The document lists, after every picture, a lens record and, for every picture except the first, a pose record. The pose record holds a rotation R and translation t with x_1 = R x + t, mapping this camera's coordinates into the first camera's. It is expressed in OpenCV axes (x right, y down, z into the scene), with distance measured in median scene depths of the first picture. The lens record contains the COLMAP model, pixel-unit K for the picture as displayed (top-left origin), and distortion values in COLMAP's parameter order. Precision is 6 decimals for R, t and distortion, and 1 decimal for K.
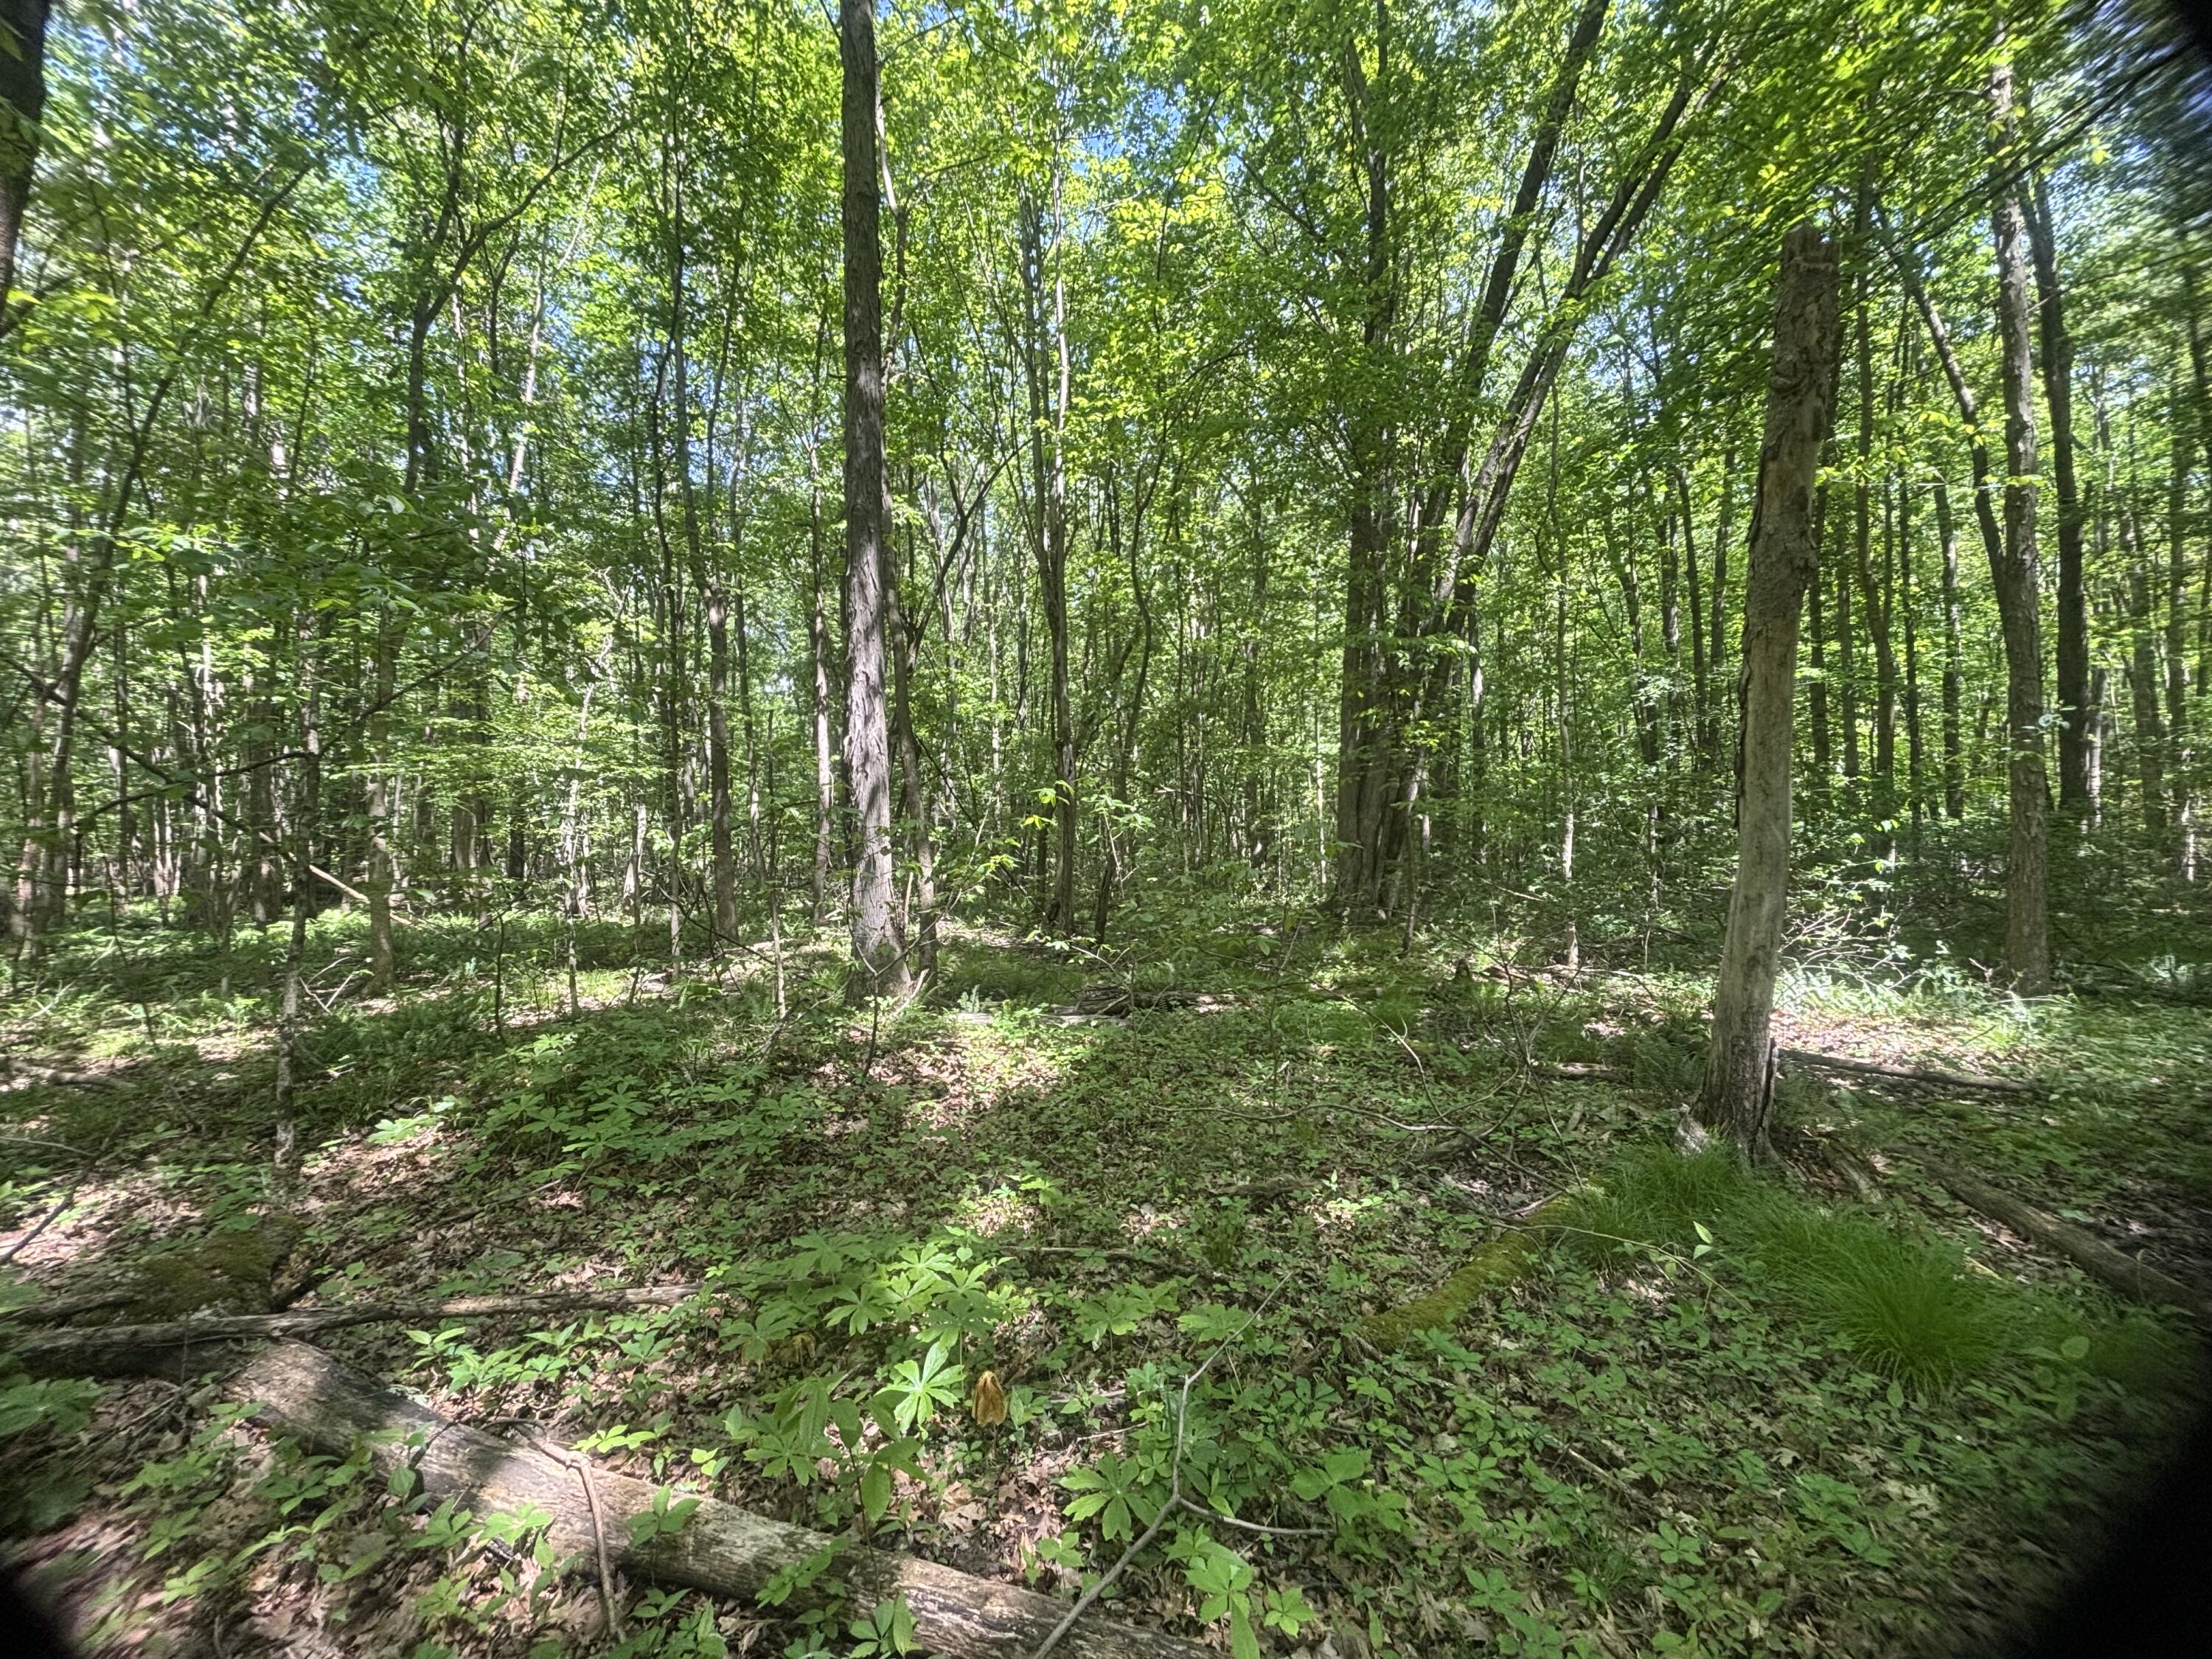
lens RADIAL K [[891.8, 0, 1103.5], [0, 891.8, 831.4], [0, 0, 1]] dist [0.002156, 0.000044]
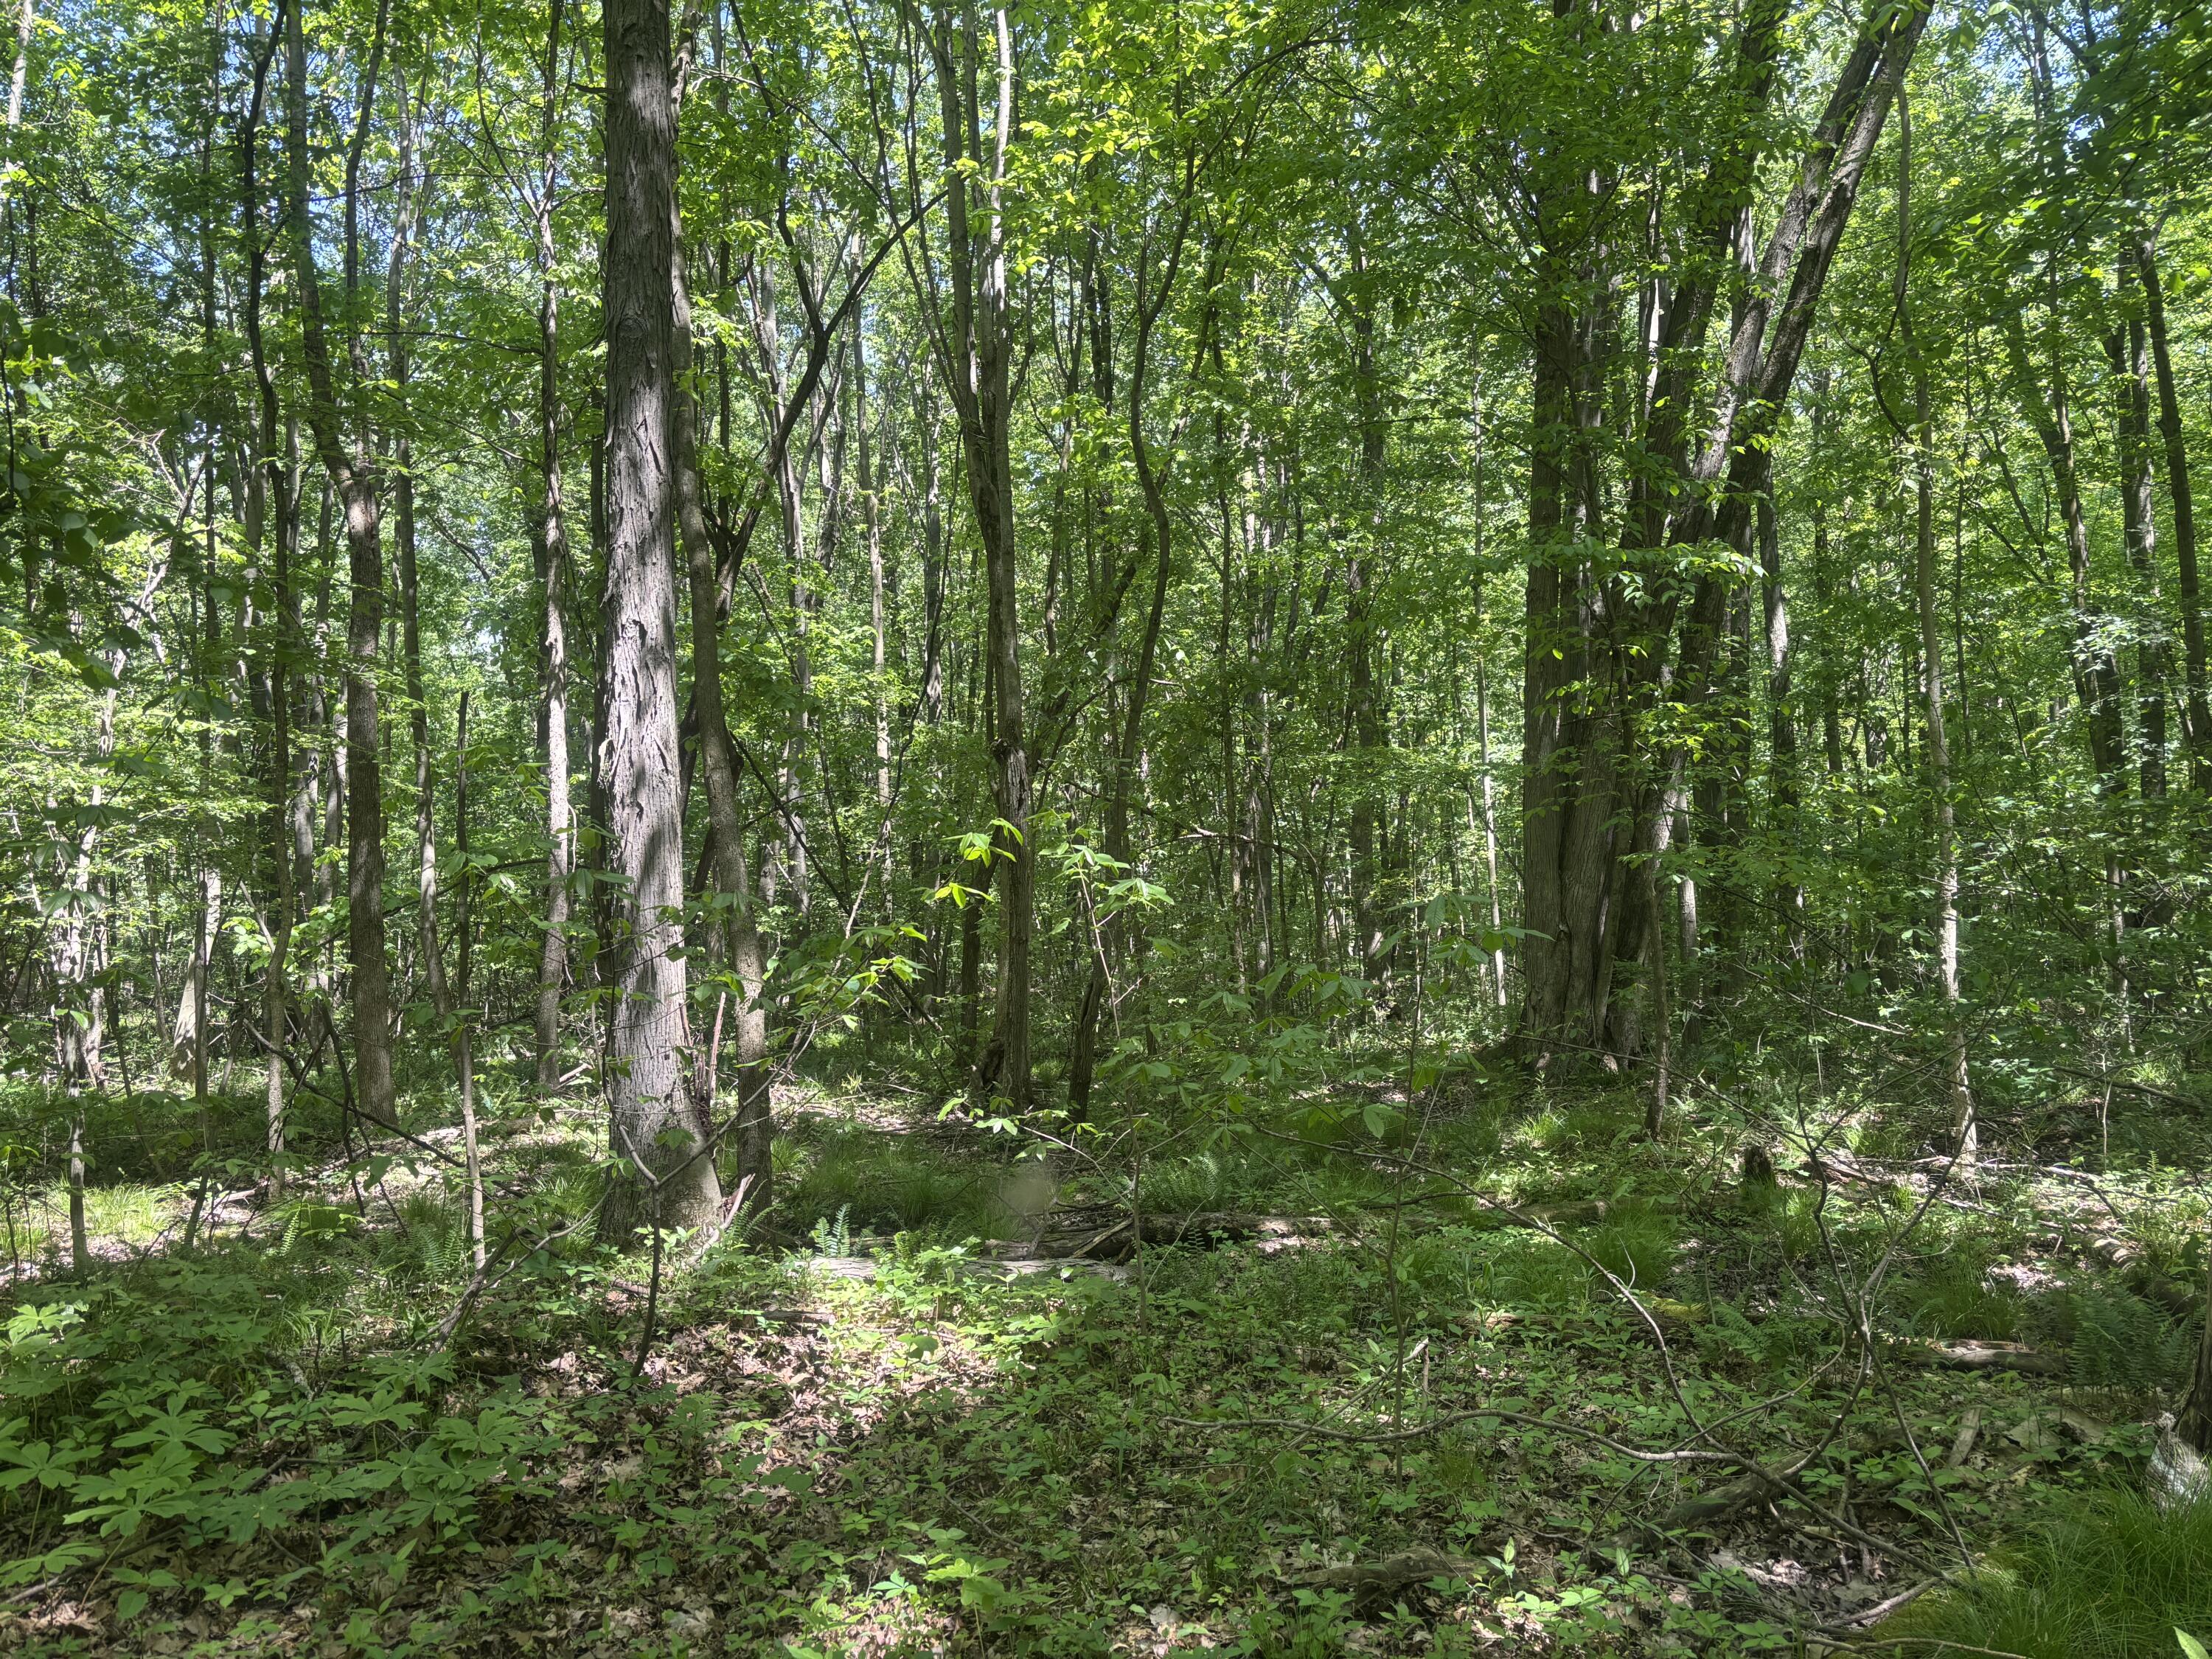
lens RADIAL K [[1686.6, 0, 1103.5], [0, 1686.6, 818.5], [0, 0, 1]] dist [0.006445, 0.017508]
pose [[0.999912, -0.008216, 0.010413, 0.002092], [0.008779, 0.998435, -0.055223, 0.000008], [-0.009943, 0.055310, 0.998420, -0.012781]]
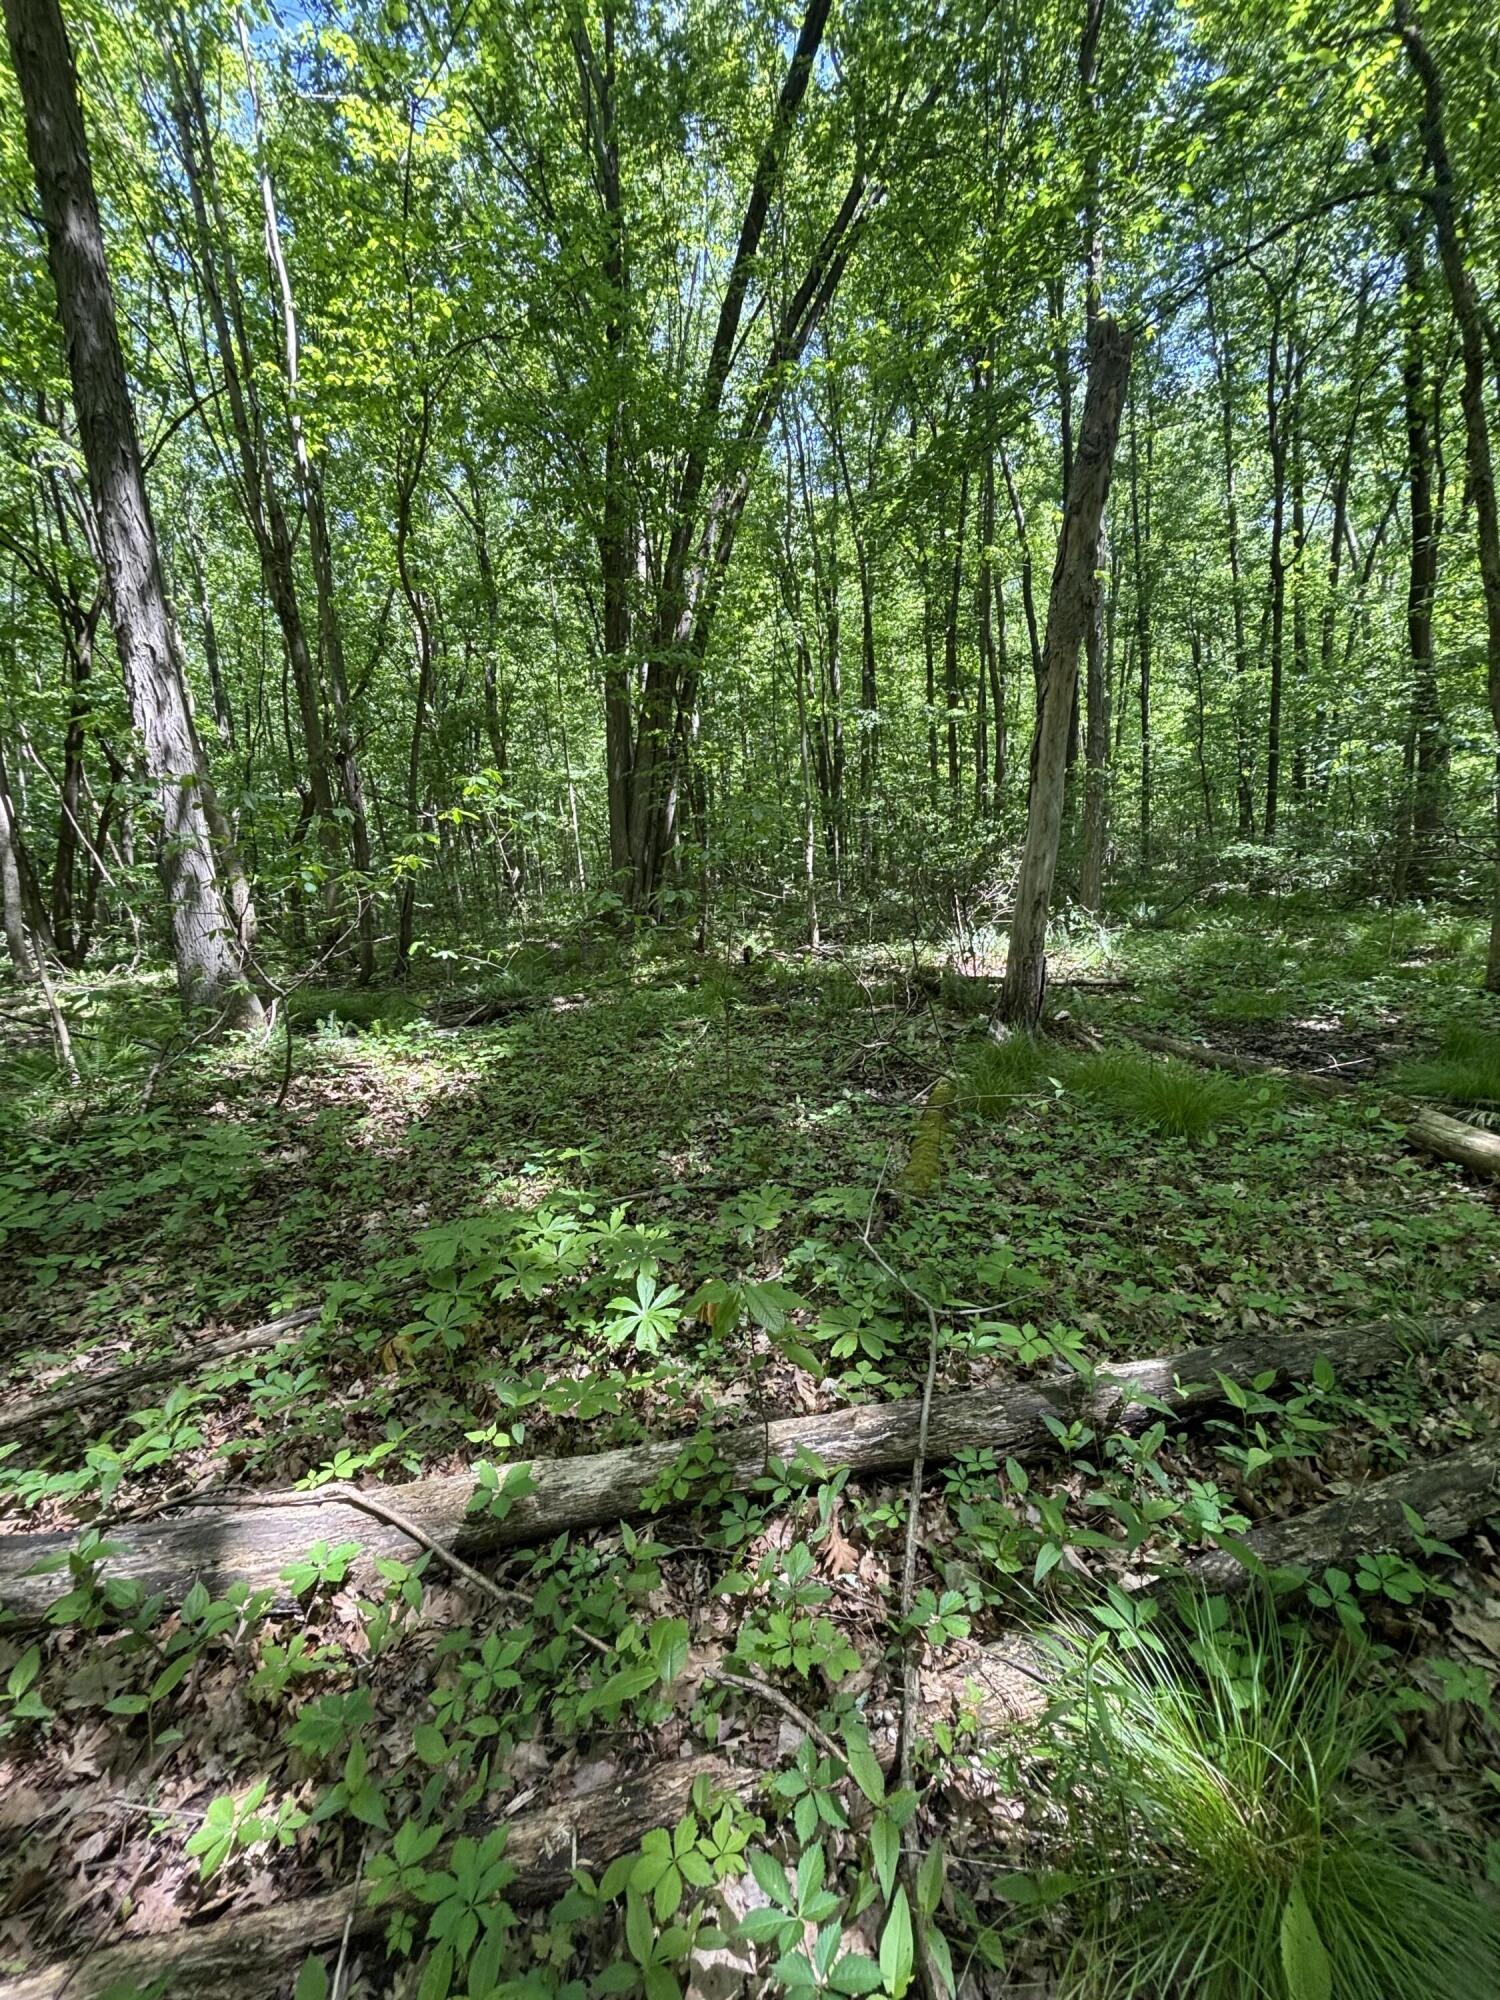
lens RADIAL K [[811.9, 0, 740.1], [0, 811.9, 989.5], [0, 0, 1]] dist [0.011663, -0.000419]
pose [[0.879165, -0.111801, 0.463217, -0.099722], [0.040426, 0.986082, 0.161272, 0.018814], [-0.474800, -0.123059, 0.871448, 0.031246]]
